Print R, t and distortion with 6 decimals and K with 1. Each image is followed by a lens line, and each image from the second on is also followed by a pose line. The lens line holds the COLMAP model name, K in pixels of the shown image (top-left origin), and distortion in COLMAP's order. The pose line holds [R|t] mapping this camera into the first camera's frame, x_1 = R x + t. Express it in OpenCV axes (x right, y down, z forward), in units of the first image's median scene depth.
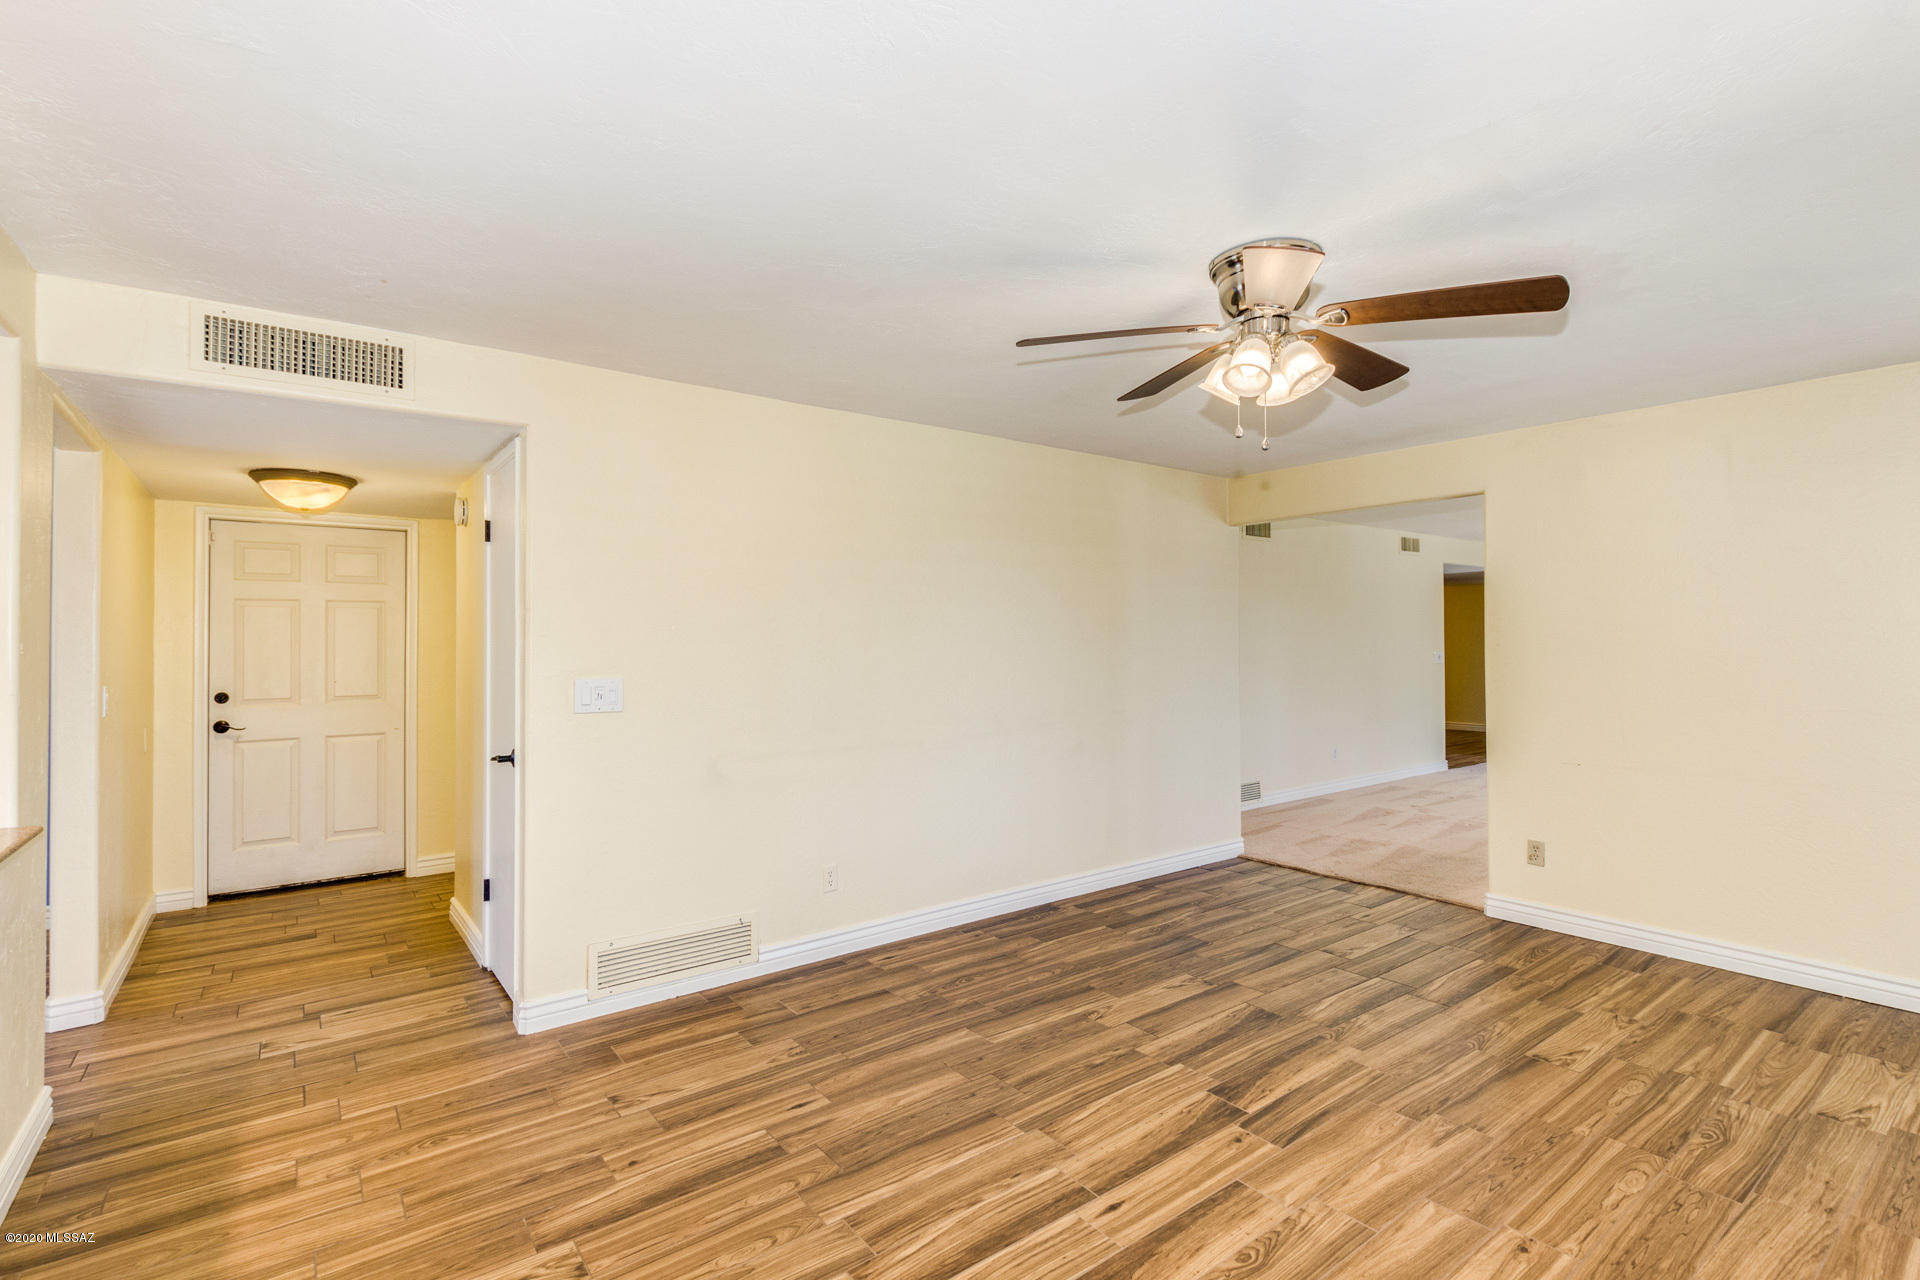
lens RADIAL K [[905.4, 0, 964.2], [0, 905.4, 638.2], [0, 0, 1]] dist [0.002422, -0.001889]
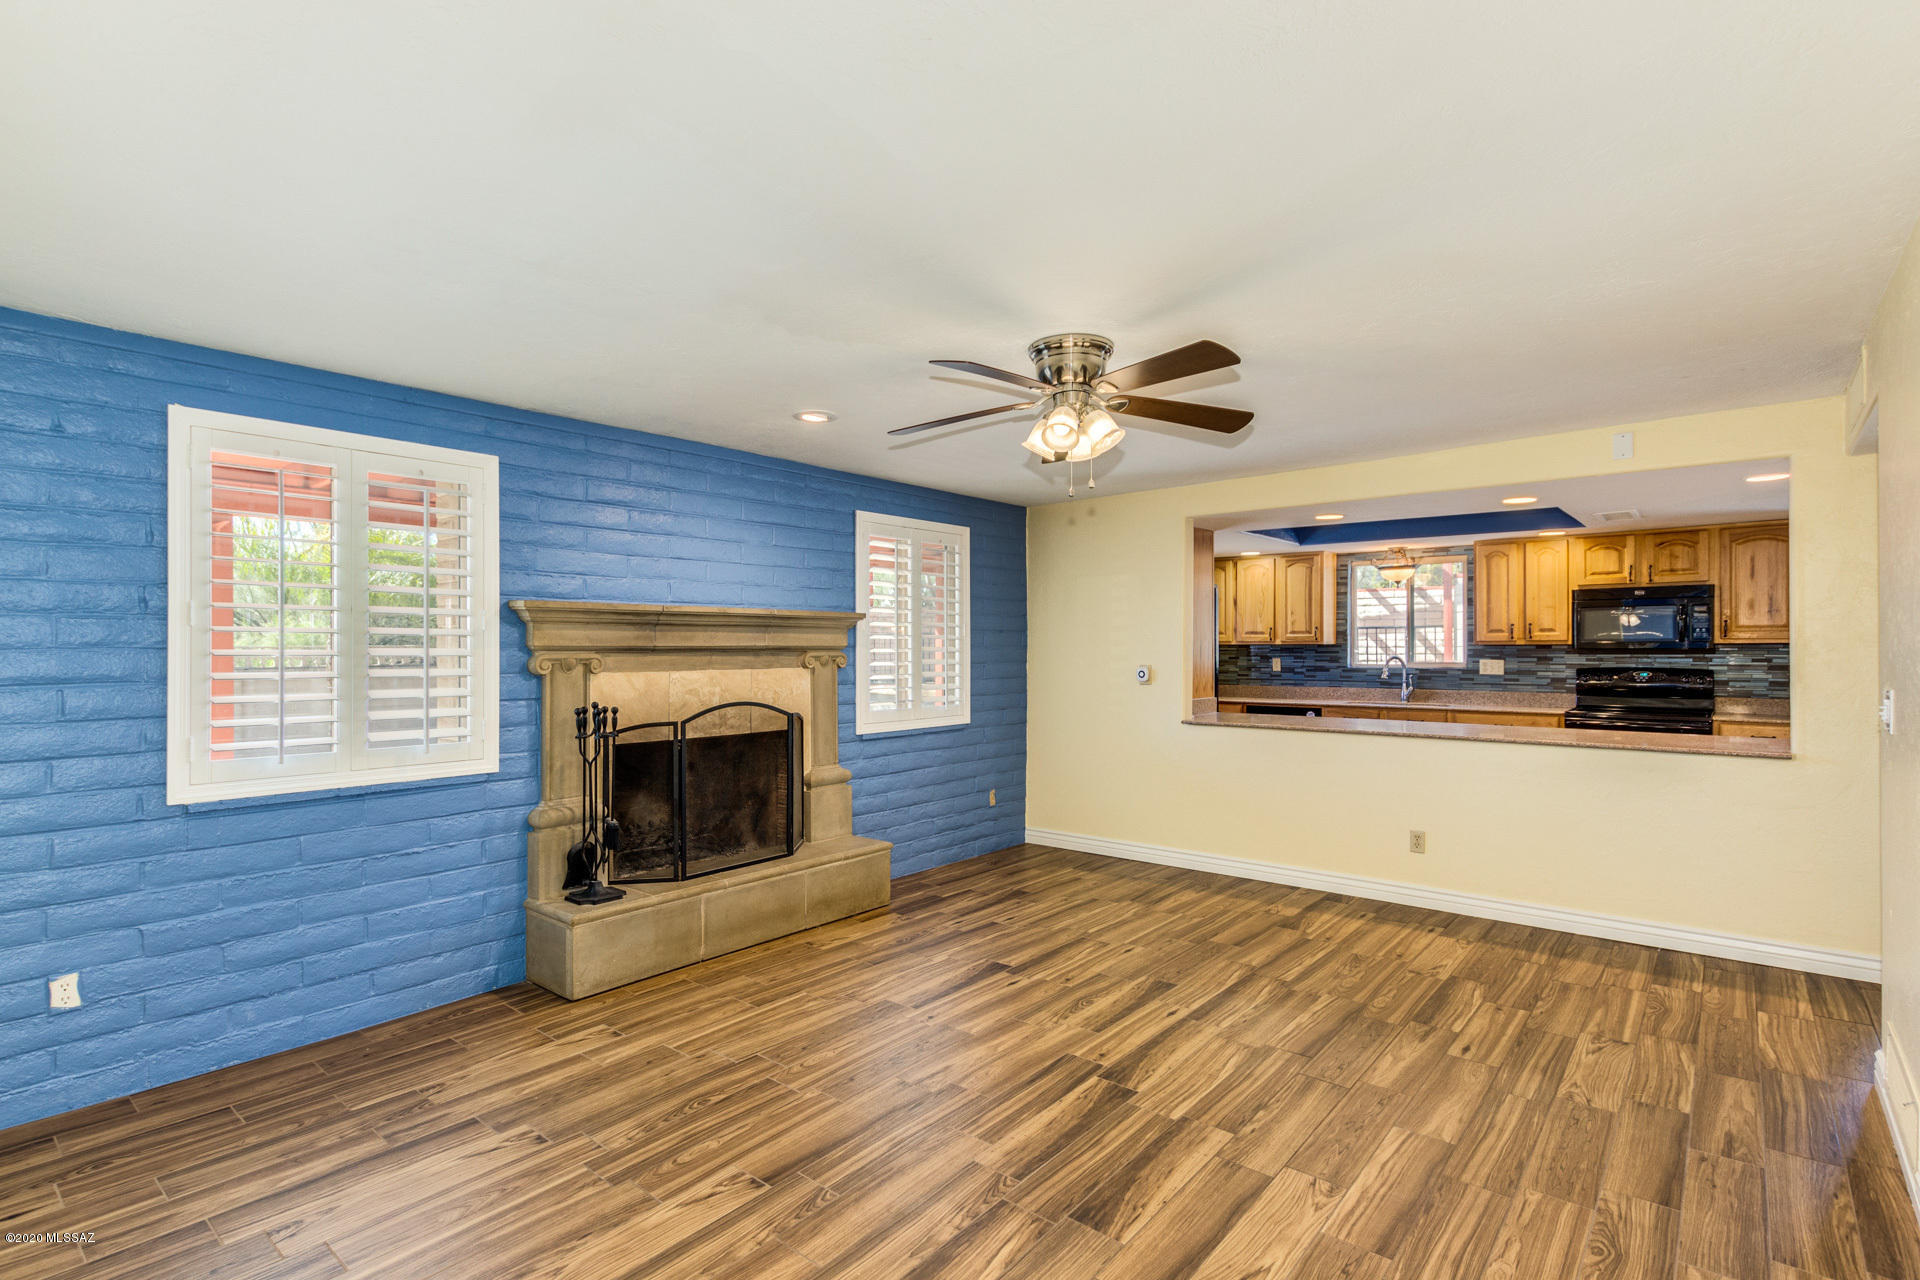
lens RADIAL K [[905.4, 0, 962.8], [0, 905.4, 644.3], [0, 0, 1]] dist [0.002422, -0.001889]
pose [[-0.976011, 0.010822, -0.217454, 0.677210], [0.011995, 0.999920, -0.004076, -0.001605], [0.217392, -0.006587, -0.976062, 1.957546]]
